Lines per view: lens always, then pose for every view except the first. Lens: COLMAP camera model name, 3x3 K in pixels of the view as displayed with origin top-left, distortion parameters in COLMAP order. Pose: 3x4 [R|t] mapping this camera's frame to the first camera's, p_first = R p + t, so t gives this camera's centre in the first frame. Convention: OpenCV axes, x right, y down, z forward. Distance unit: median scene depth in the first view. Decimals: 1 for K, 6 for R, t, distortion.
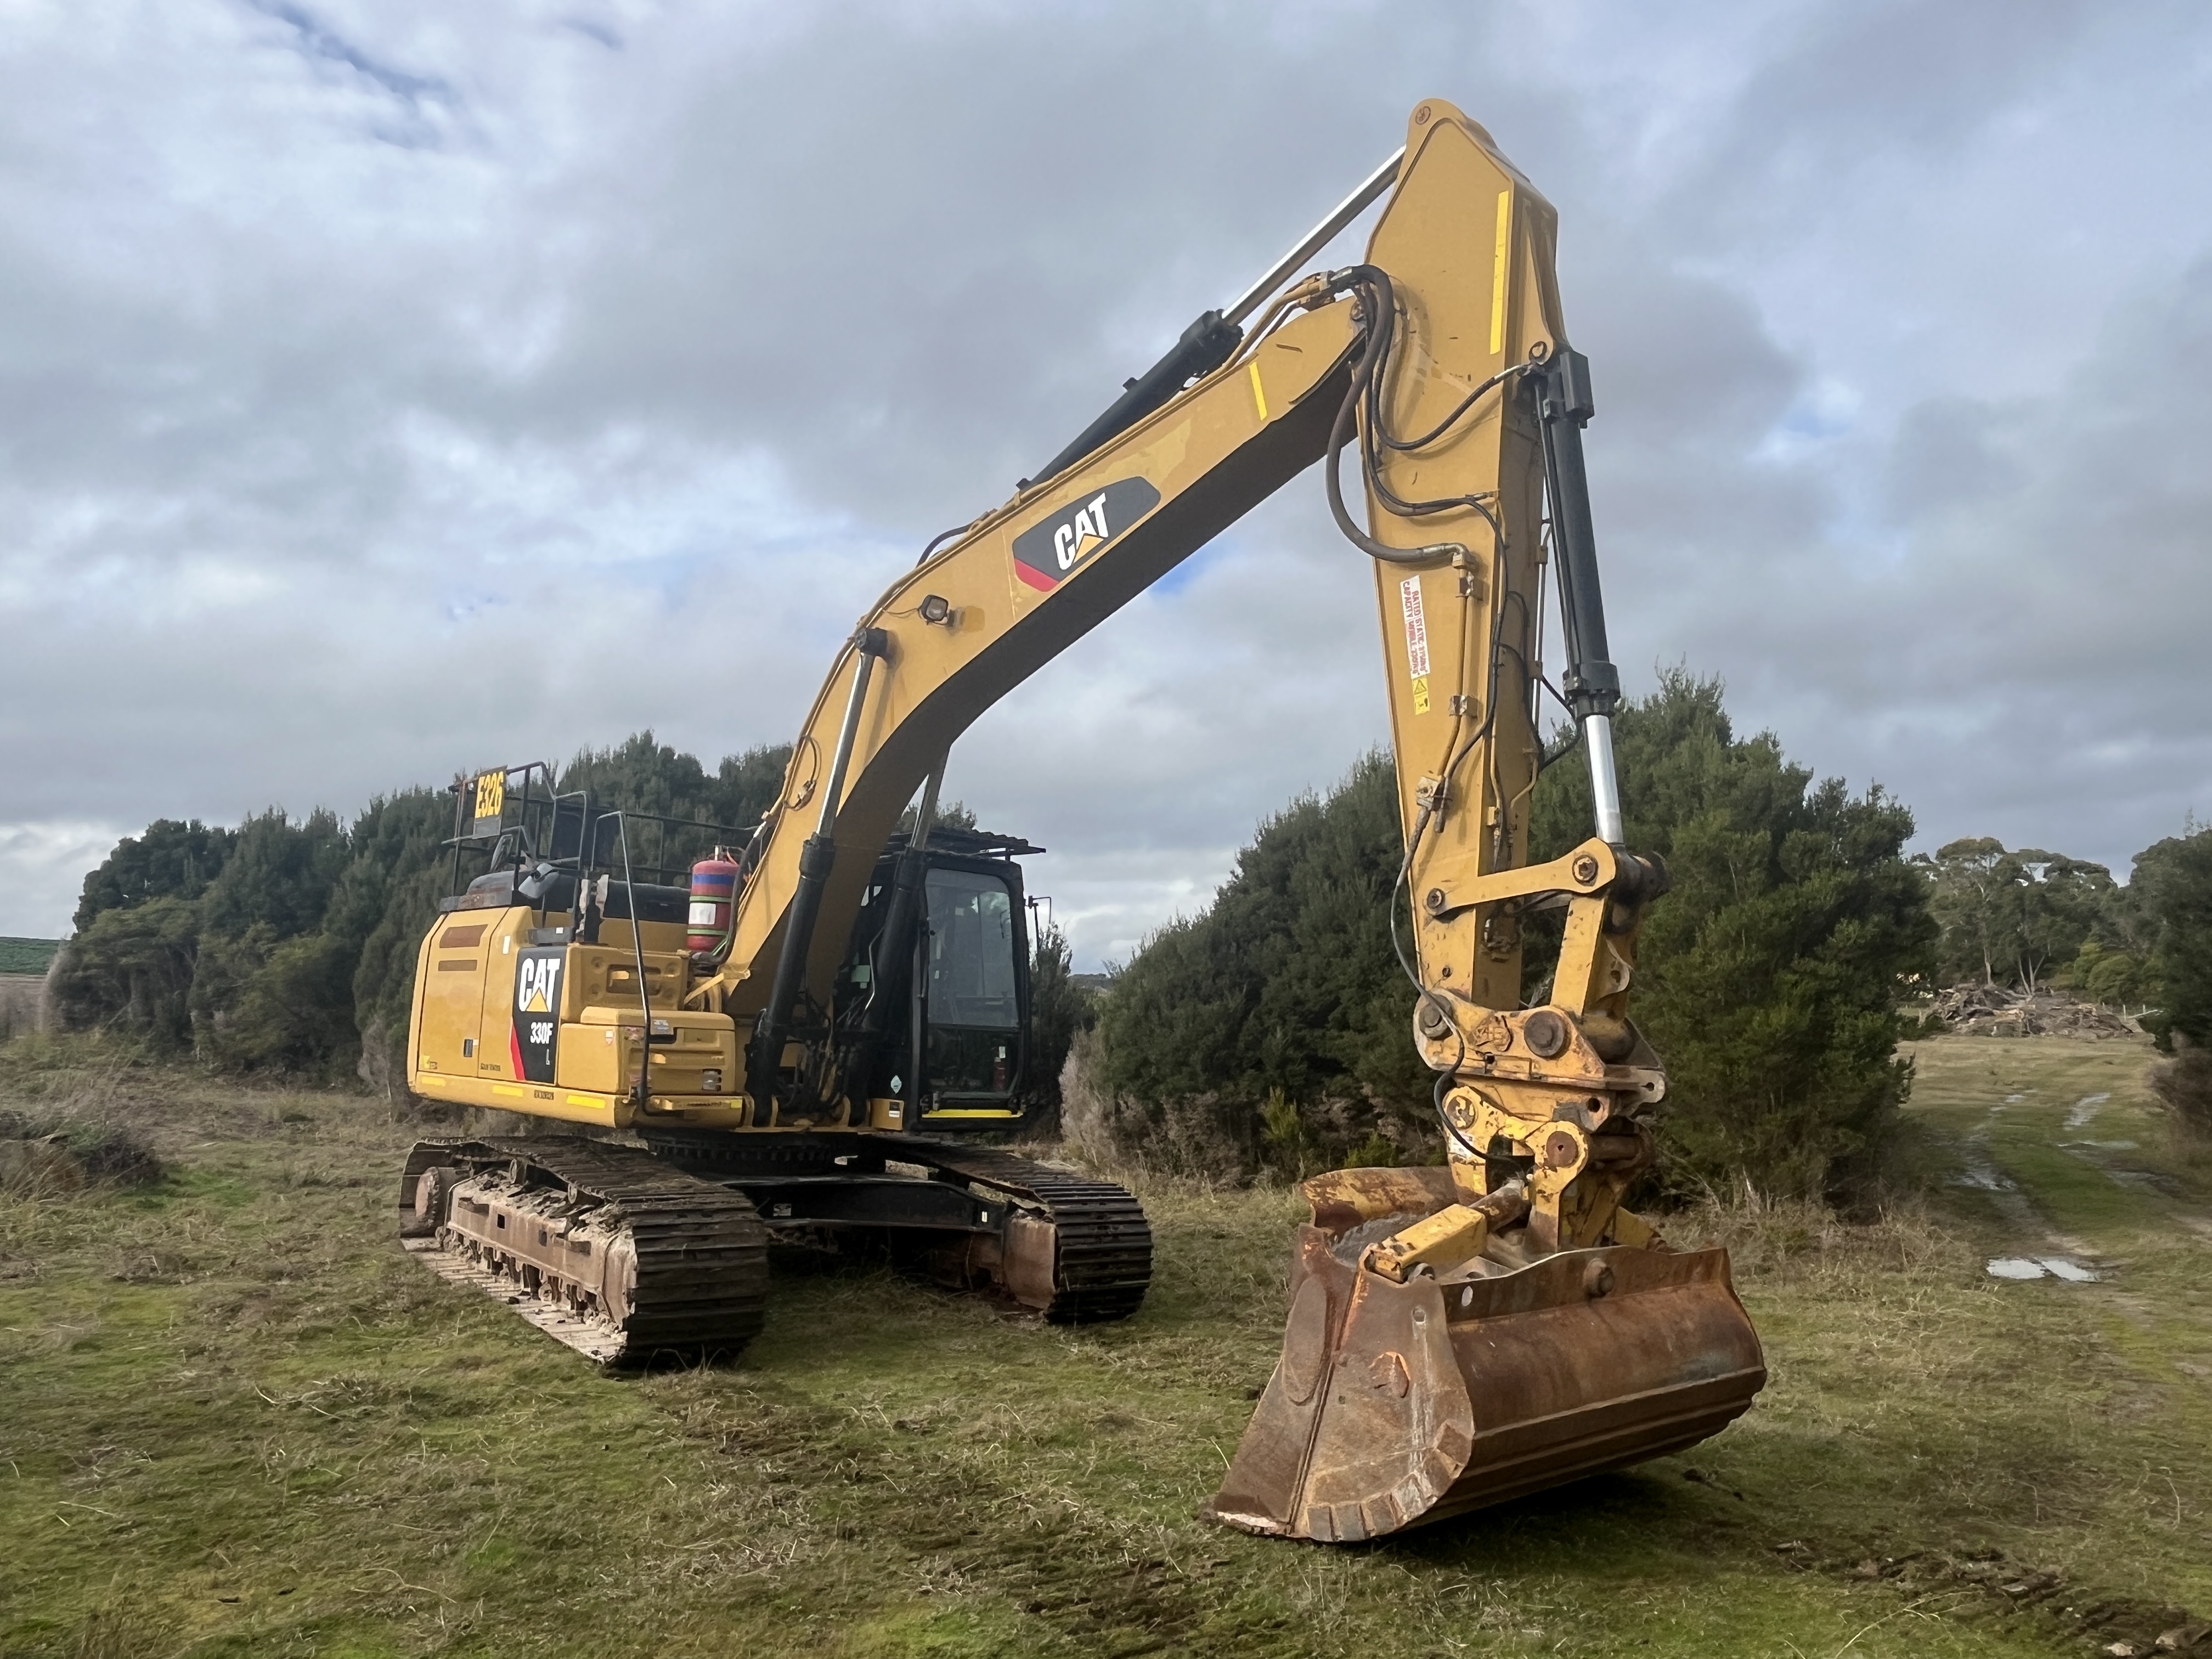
lens RADIAL K [[1549.1, 0, 1090.9], [0, 1549.1, 824.1], [0, 0, 1]] dist [0.000764, -0.006228]
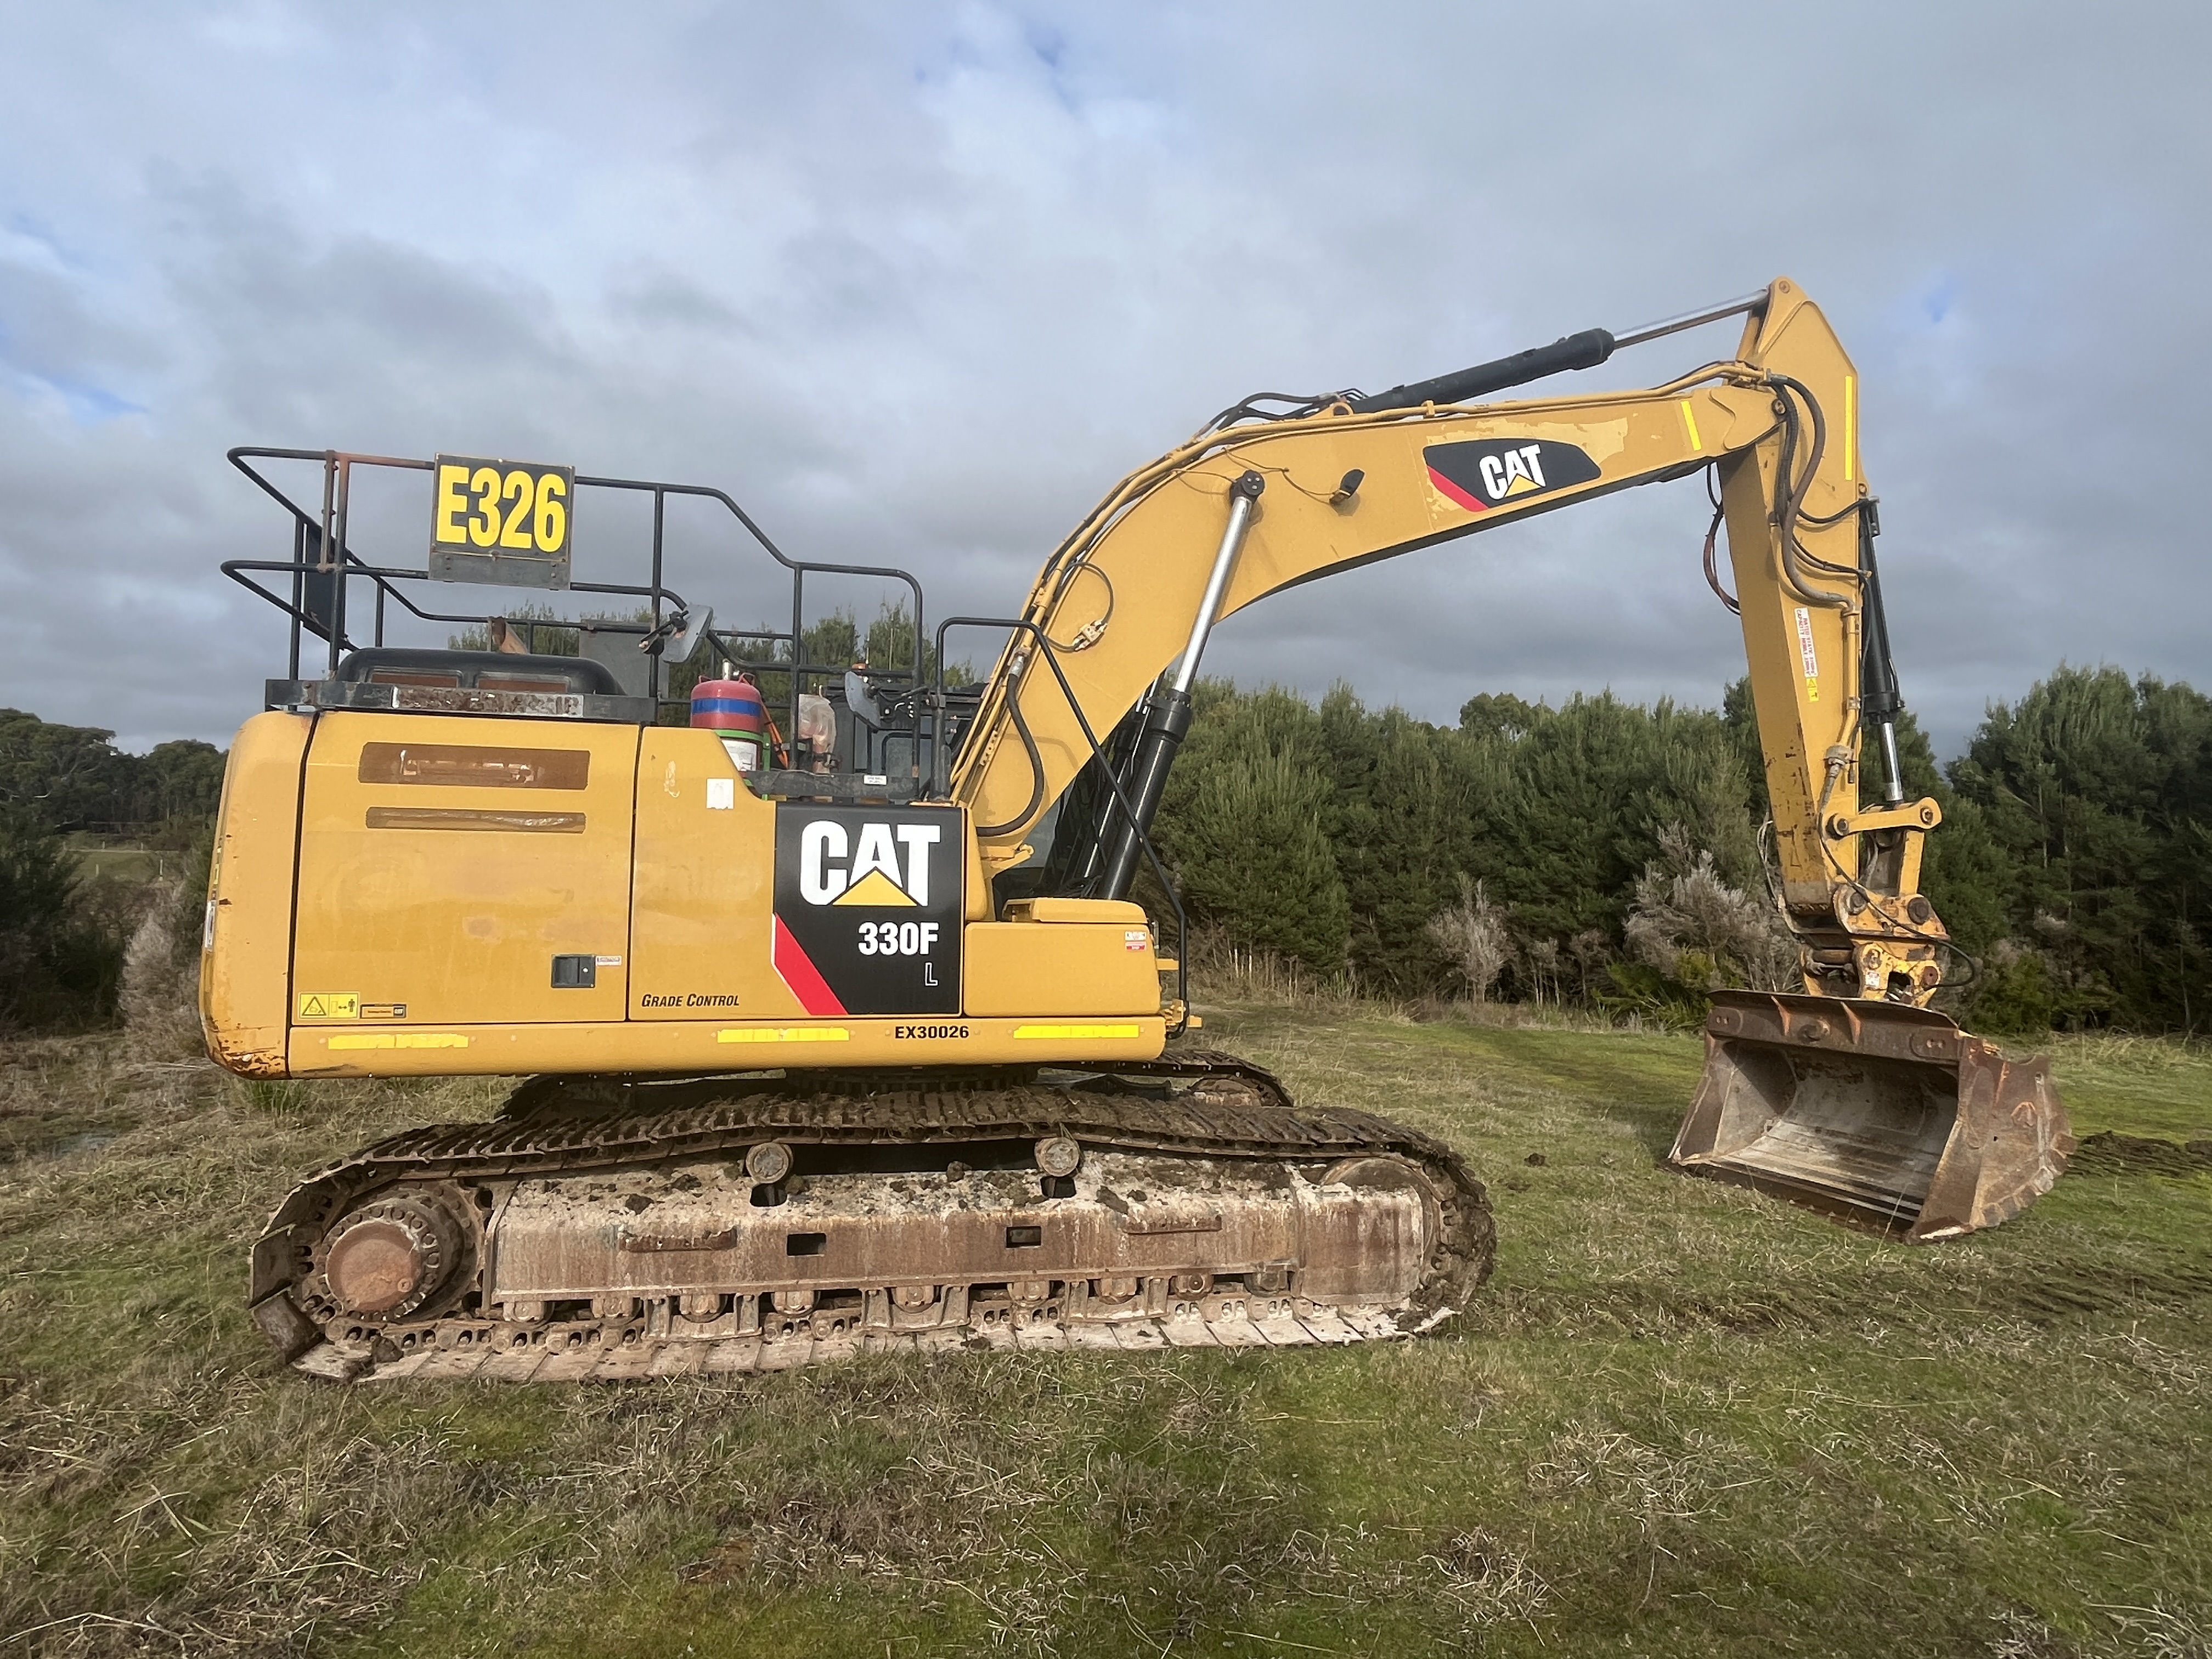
lens RADIAL K [[1211.3, 0, 1101.3], [0, 1211.3, 828.7], [0, 0, 1]] dist [-0.001436, -0.001709]
pose [[0.458685, 0.028026, 0.888157, -0.746422], [-0.113876, 0.993115, 0.027473, 0.064057], [-0.881272, -0.113742, 0.458718, 0.680644]]
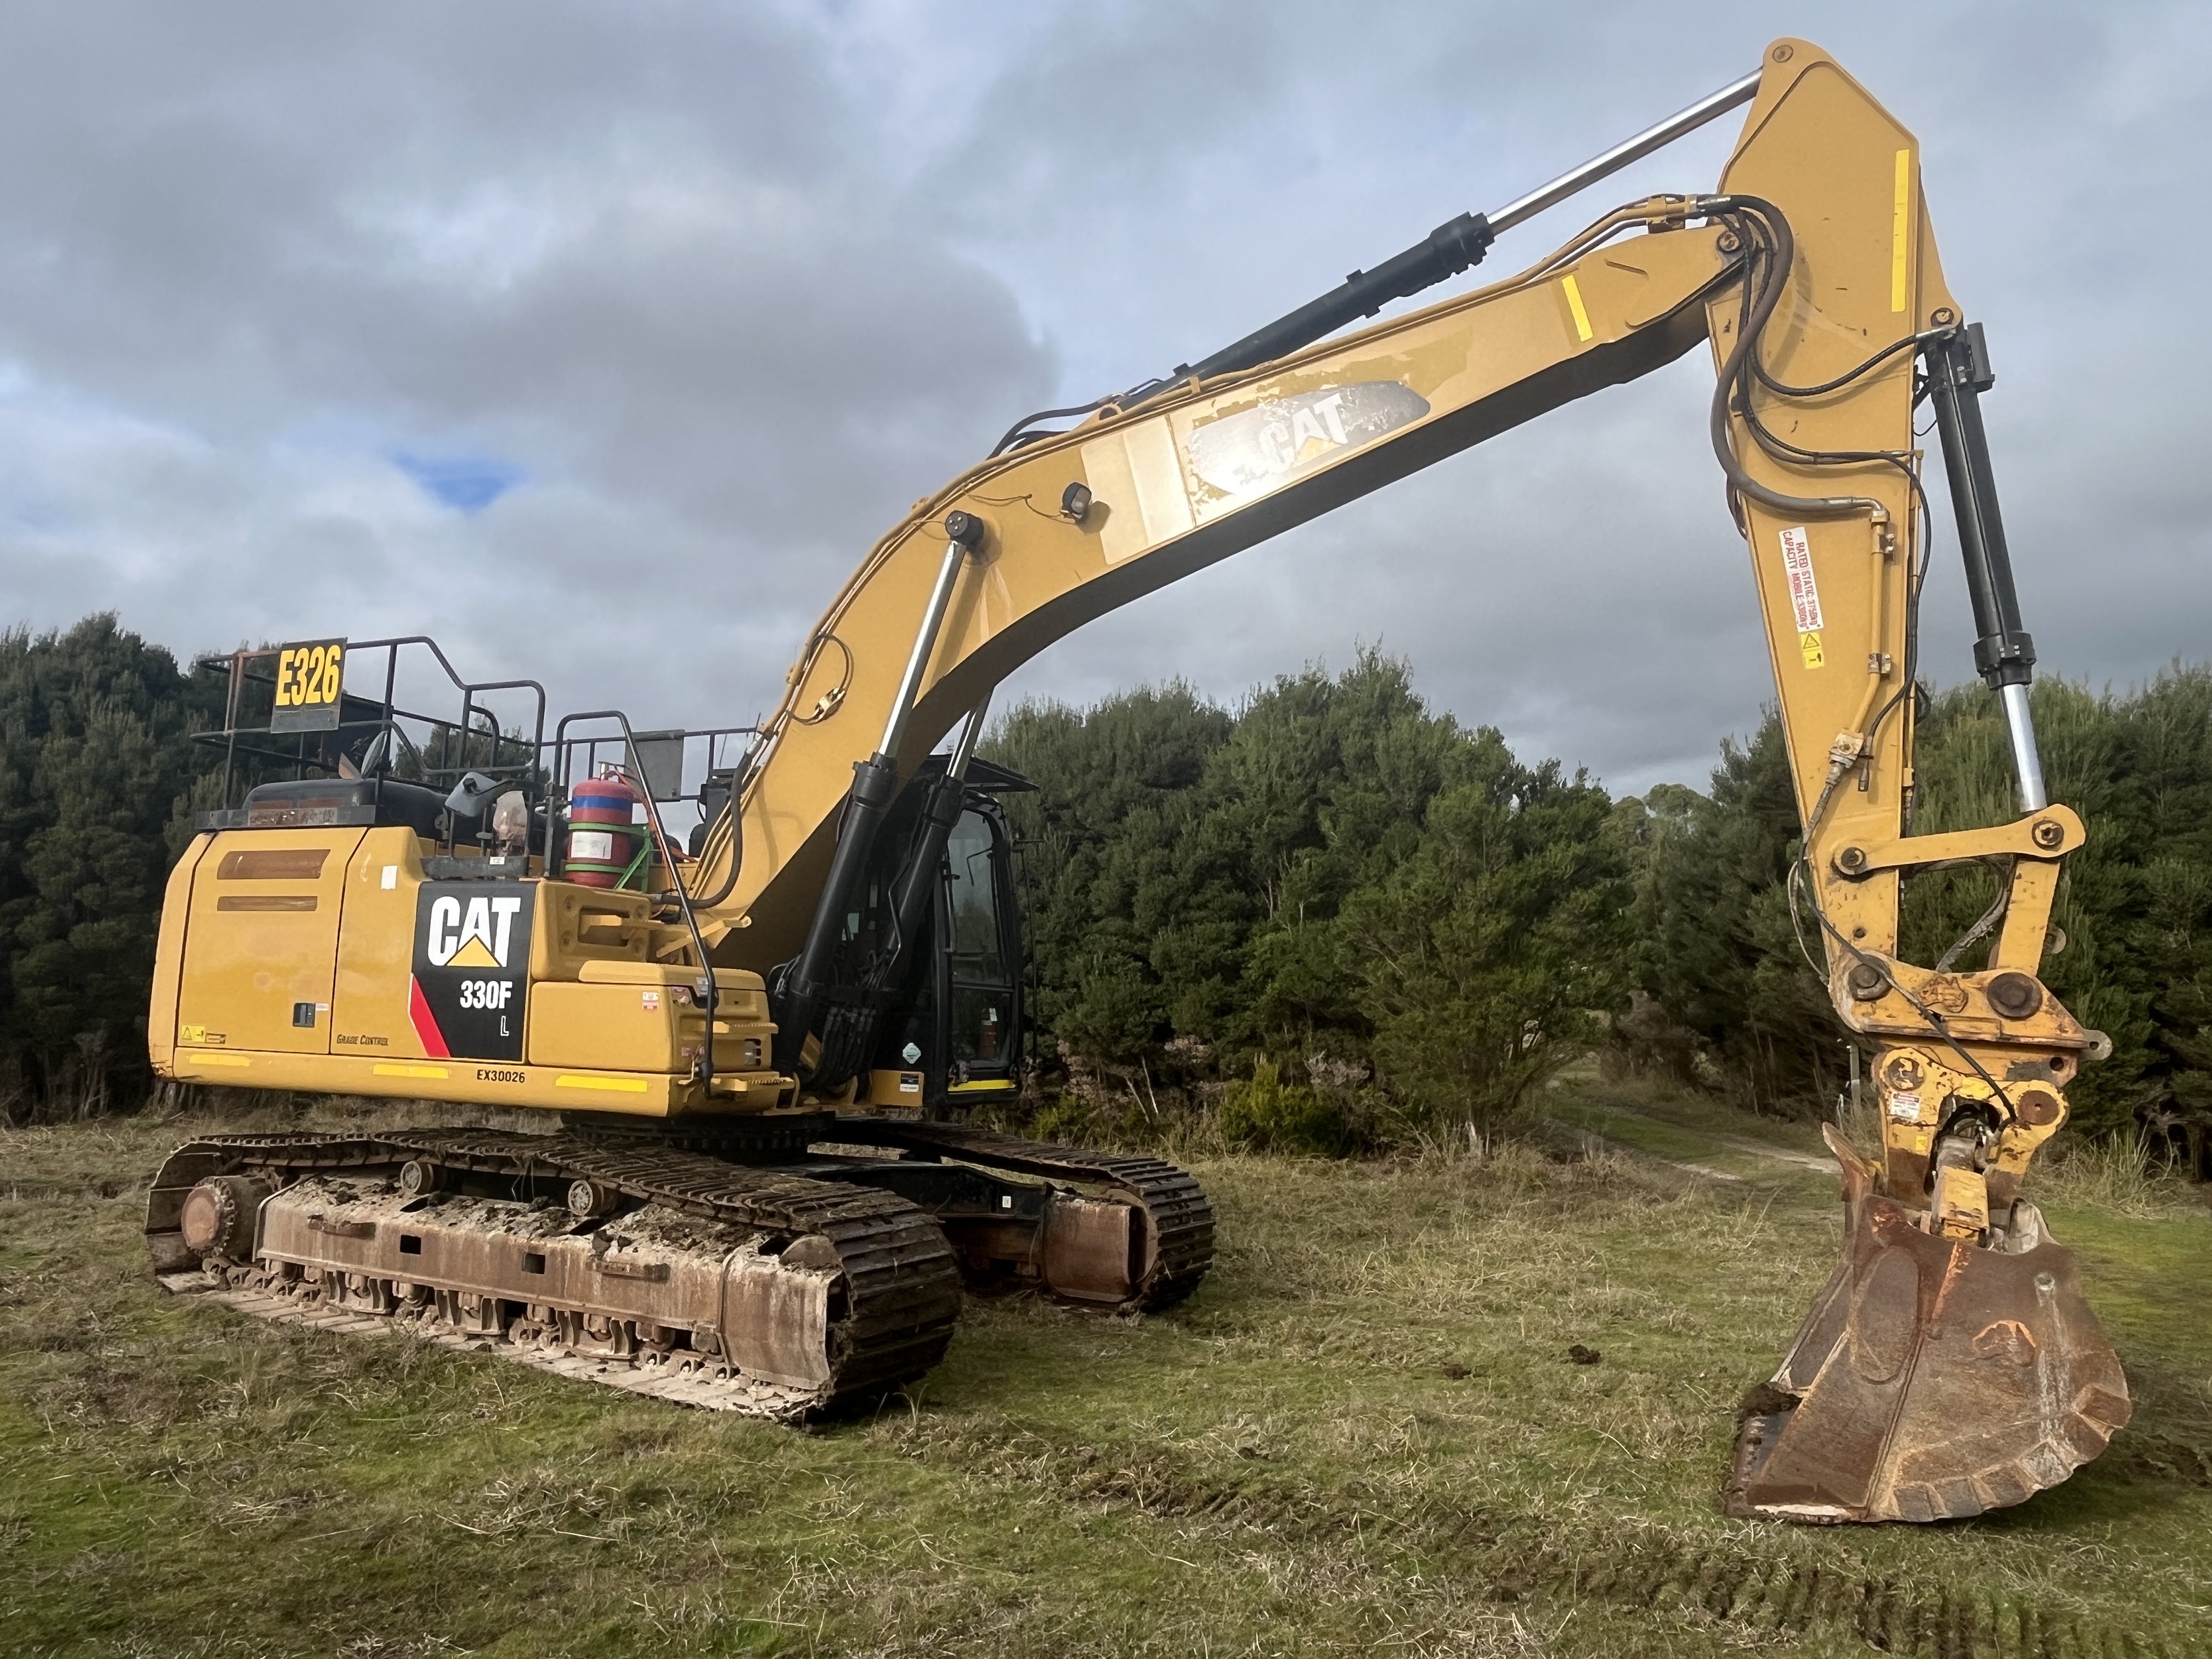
lens RADIAL K [[1549.1, 0, 1101.8], [0, 1549.1, 832.7], [0, 0, 1]] dist [0.000764, -0.006228]
pose [[0.913154, 0.039524, 0.405693, -0.380094], [-0.053174, 0.998333, 0.022425, 0.021927], [-0.404130, -0.042050, 0.913734, 0.182266]]
